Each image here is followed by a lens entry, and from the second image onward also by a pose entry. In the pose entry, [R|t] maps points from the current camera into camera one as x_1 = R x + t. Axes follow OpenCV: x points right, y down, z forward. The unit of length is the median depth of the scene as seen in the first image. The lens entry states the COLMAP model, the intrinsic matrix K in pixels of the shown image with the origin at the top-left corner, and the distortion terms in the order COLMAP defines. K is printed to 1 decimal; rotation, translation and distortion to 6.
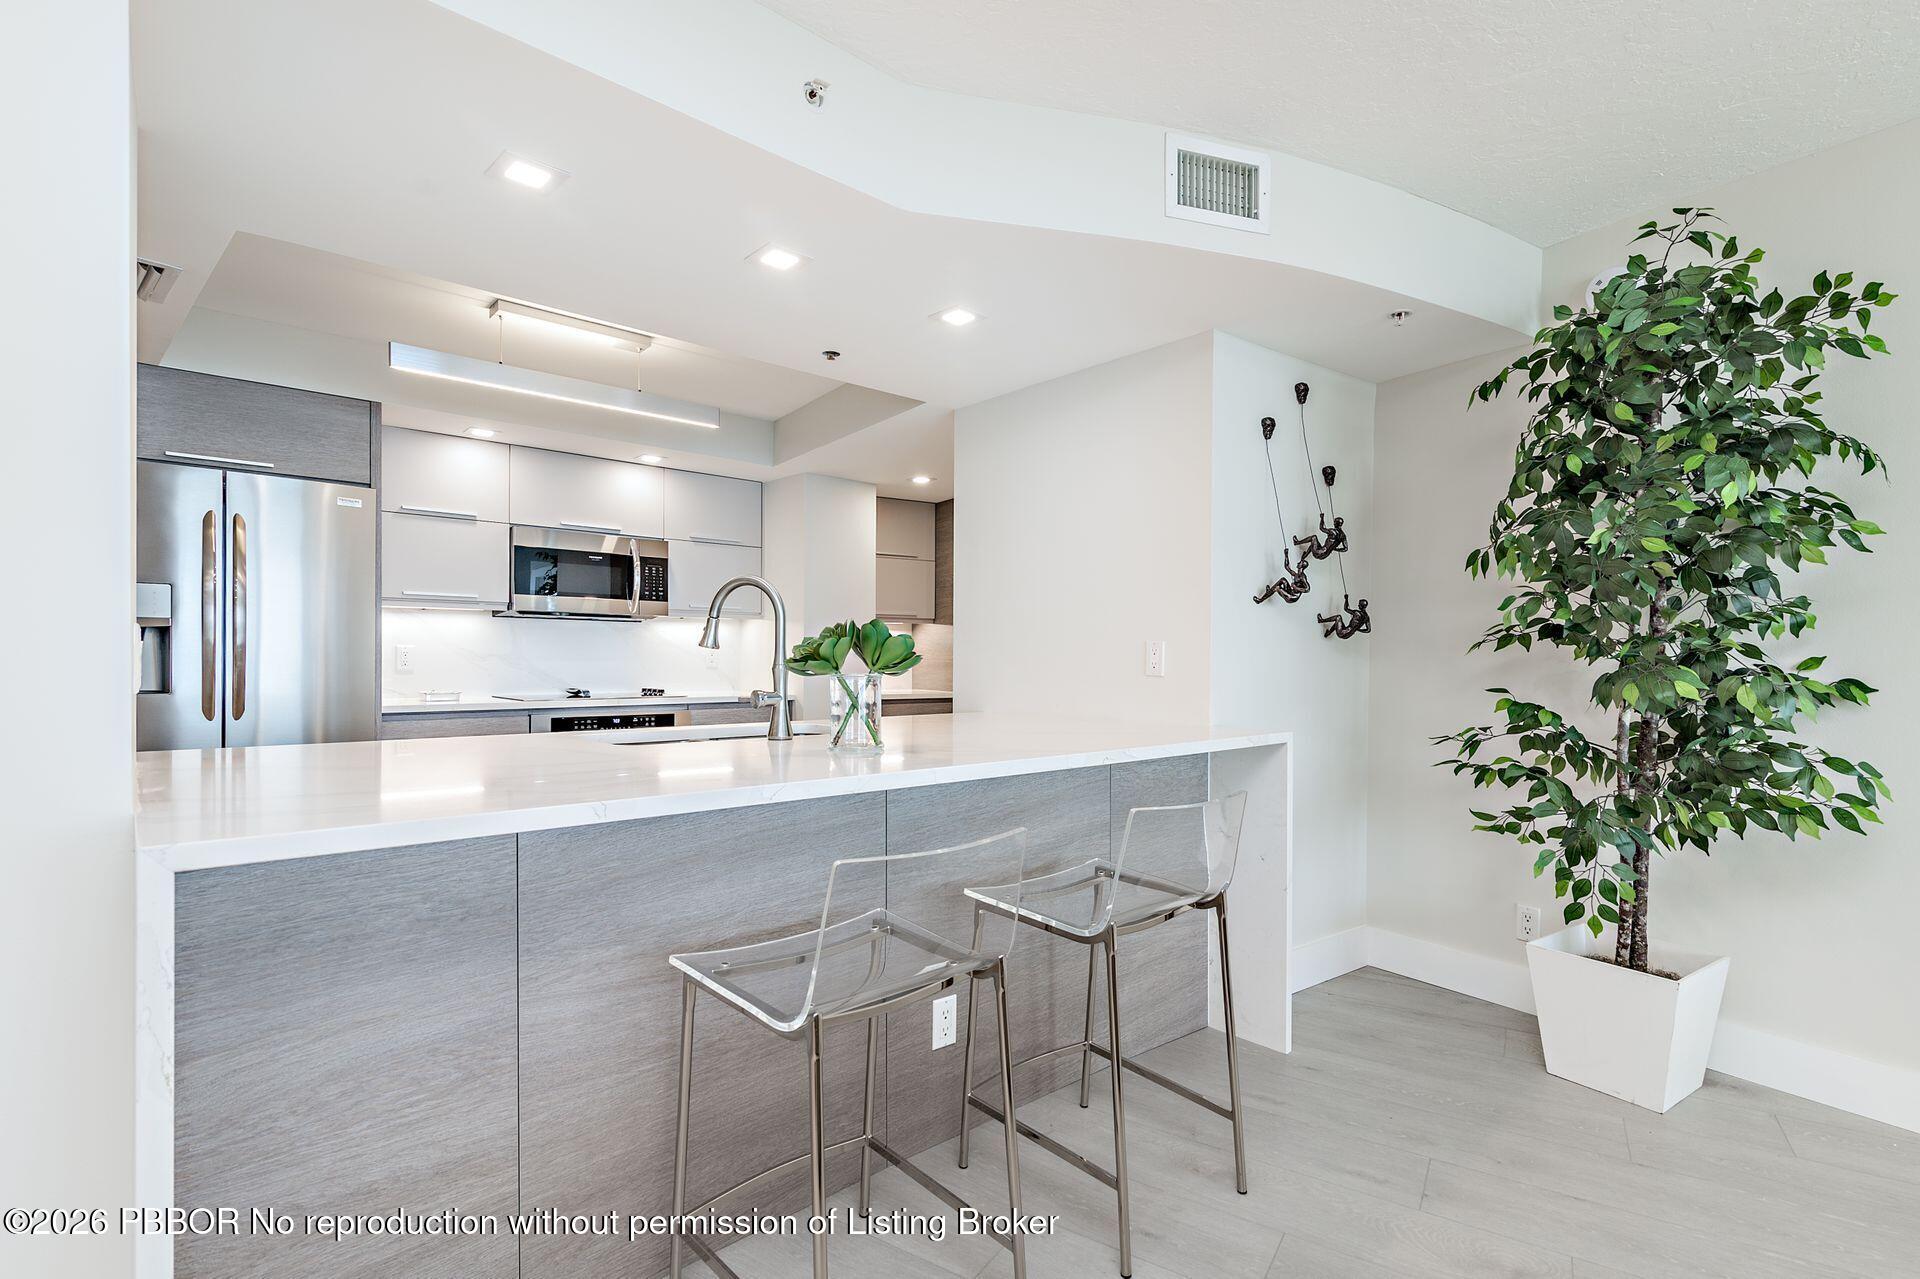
lens RADIAL K [[896.4, 0, 956.3], [0, 896.4, 667.8], [0, 0, 1]] dist [-0.000675, 0.000434]
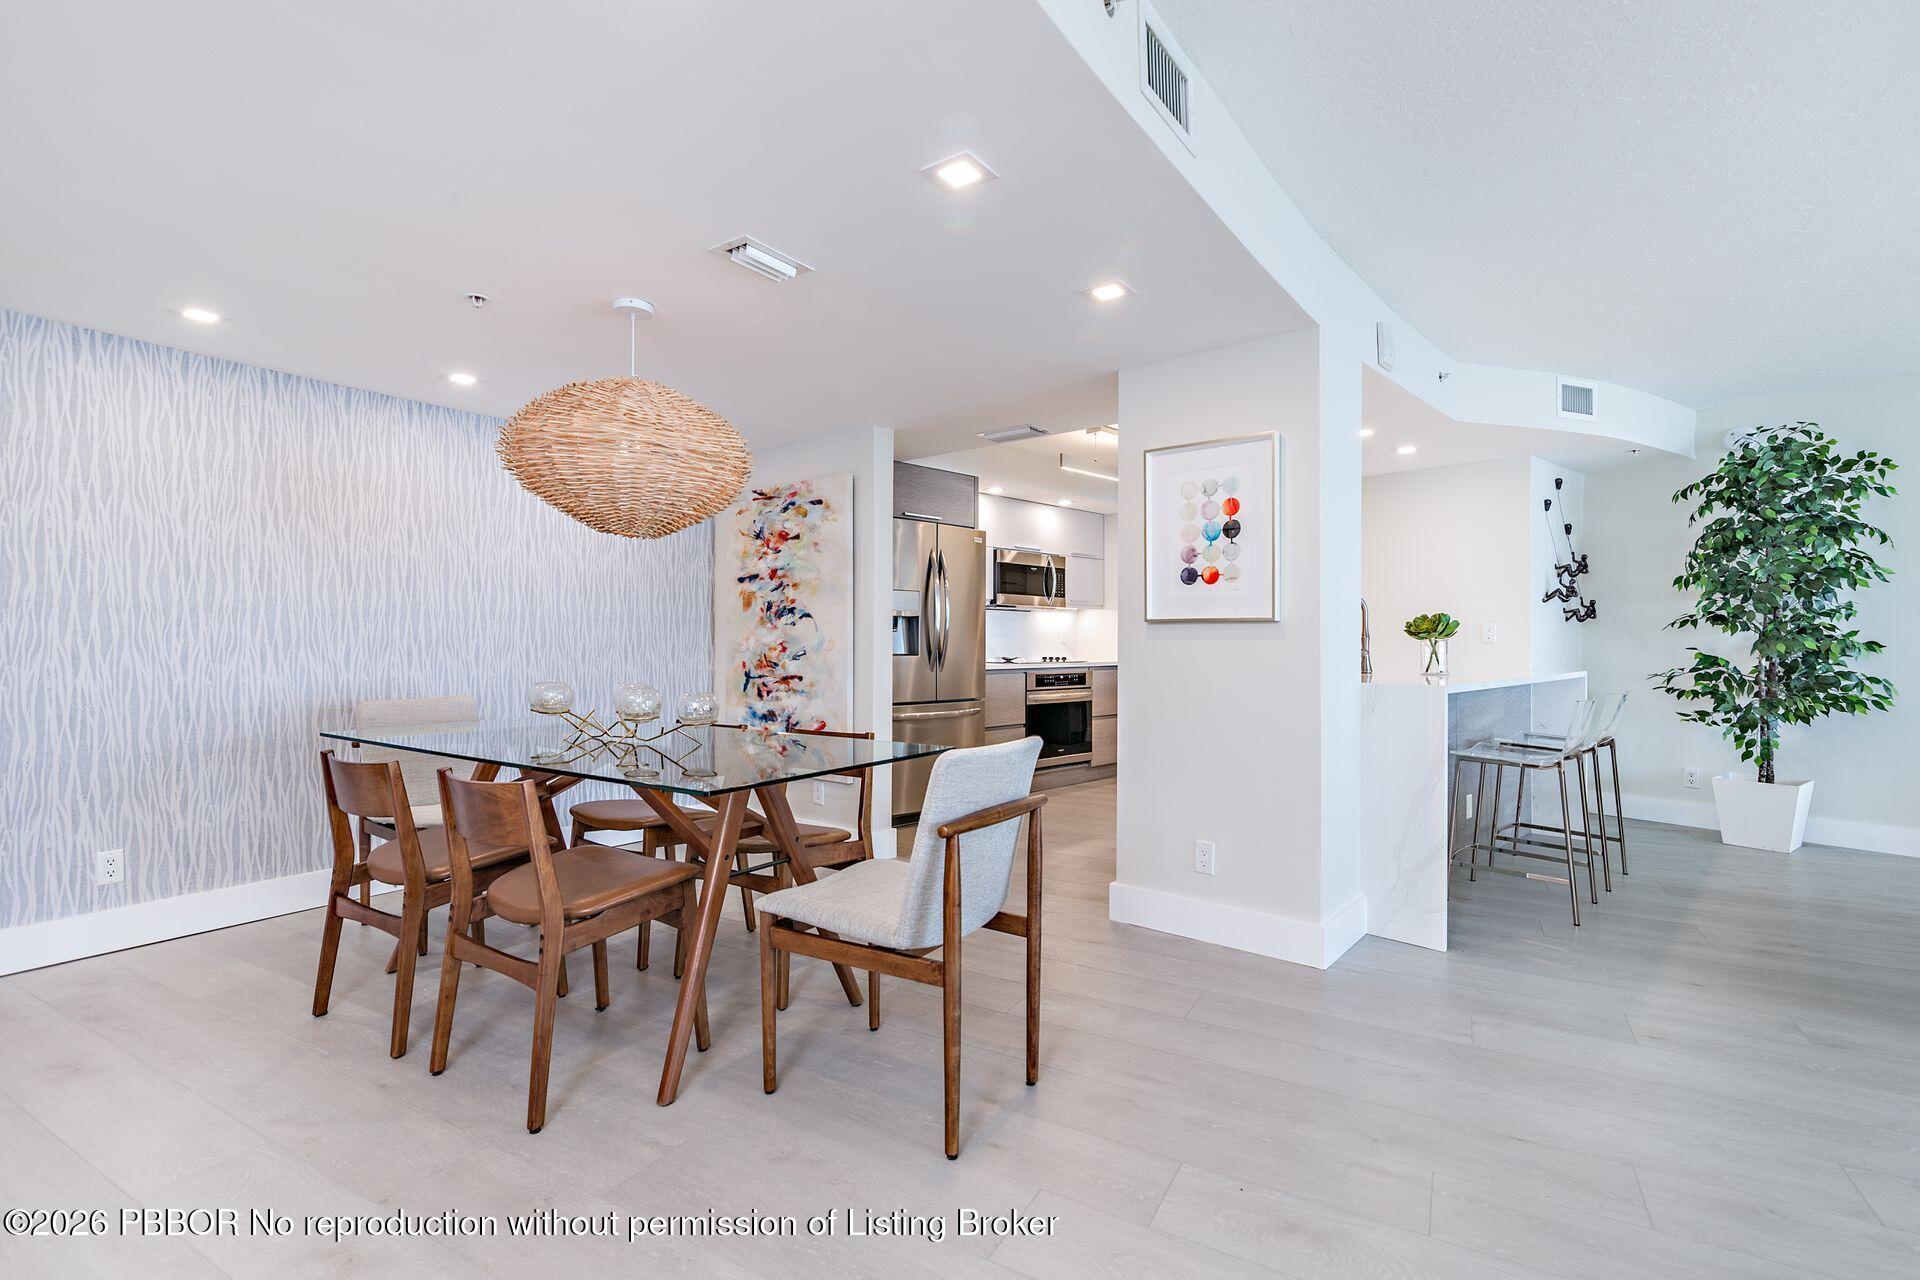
lens RADIAL K [[880.6, 0, 955.3], [0, 880.6, 644.0], [0, 0, 1]] dist [0.001363, -0.000526]
pose [[0.998354, -0.004347, 0.057183, -1.190291], [0.004805, 0.999957, -0.007881, 0.024492], [-0.057147, 0.008143, 0.998333, -0.878783]]
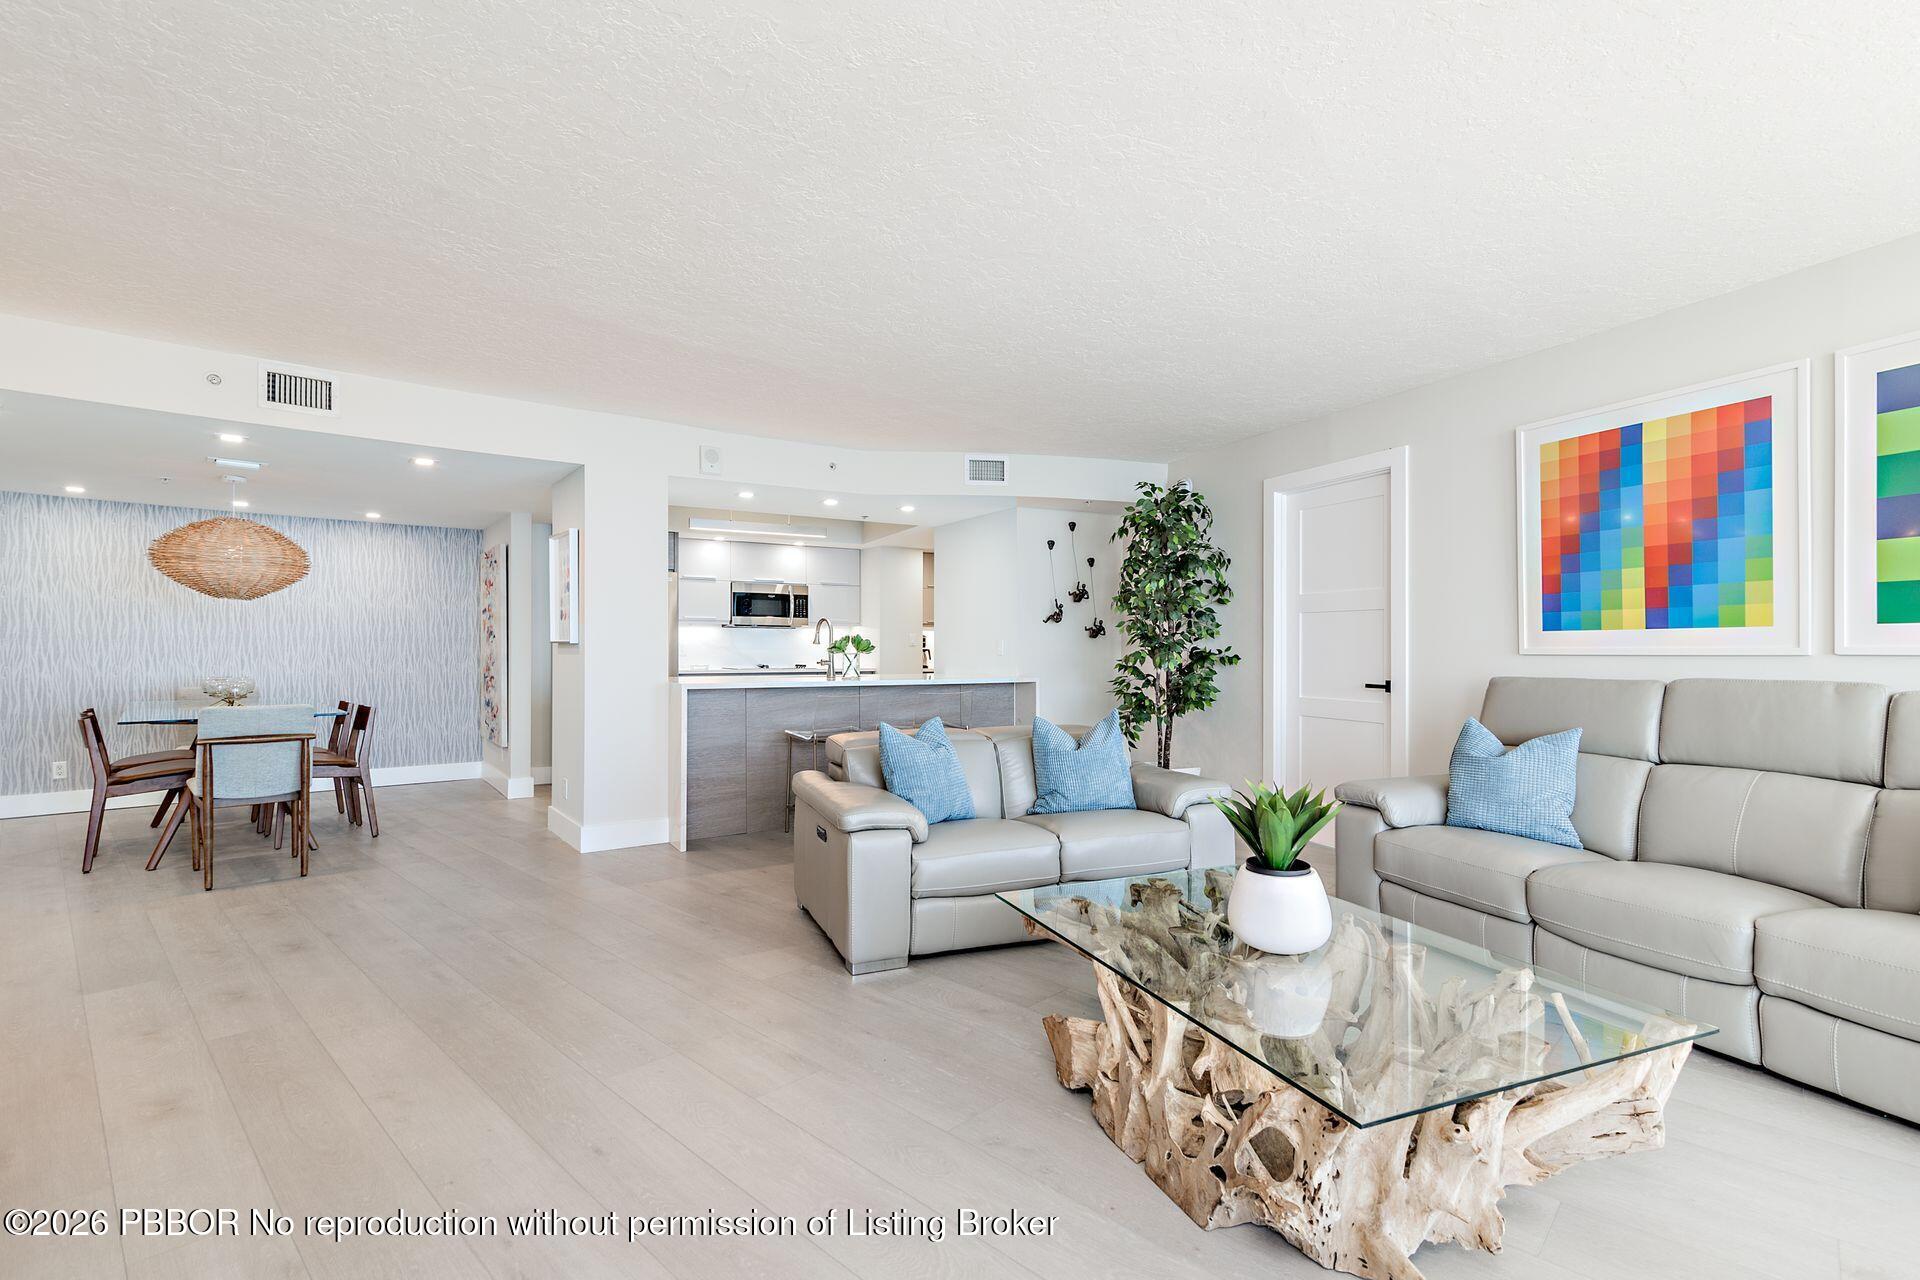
lens RADIAL K [[869.6, 0, 963.3], [0, 869.6, 656.4], [0, 0, 1]] dist [-0.001985, -0.000535]
pose [[0.984302, -0.001985, -0.176484, 0.653113], [0.002159, 0.999997, 0.000793, 0.013452], [0.176482, -0.001162, 0.984303, -1.506580]]
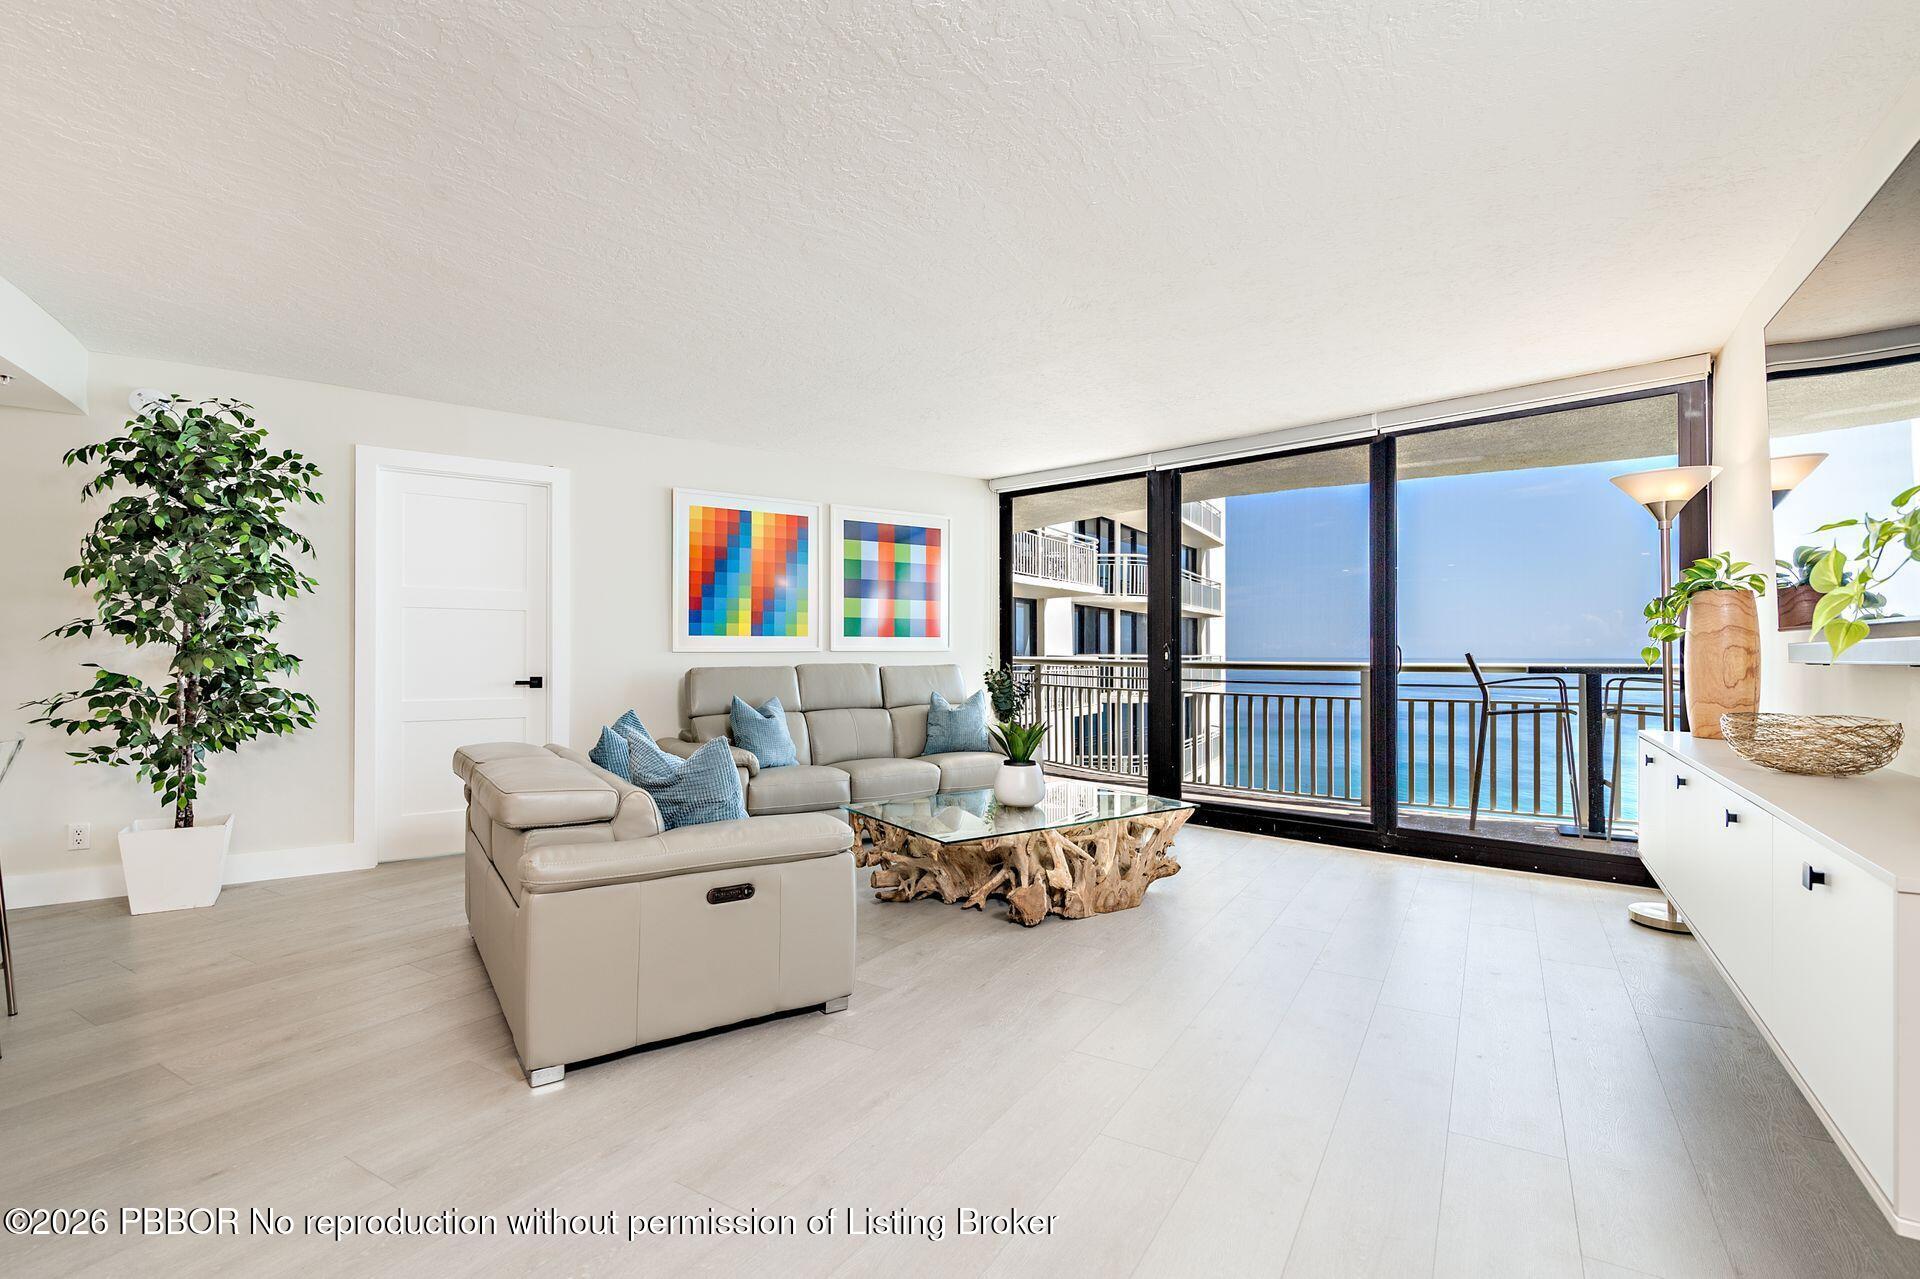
lens RADIAL K [[880.6, 0, 955.3], [0, 880.6, 643.5], [0, 0, 1]] dist [0.001363, -0.000526]
pose [[-0.030591, 0.005866, 0.999515, -0.930559], [0.007617, 0.999955, -0.005635, 0.010183], [-0.999503, 0.007441, -0.030634, -0.374037]]
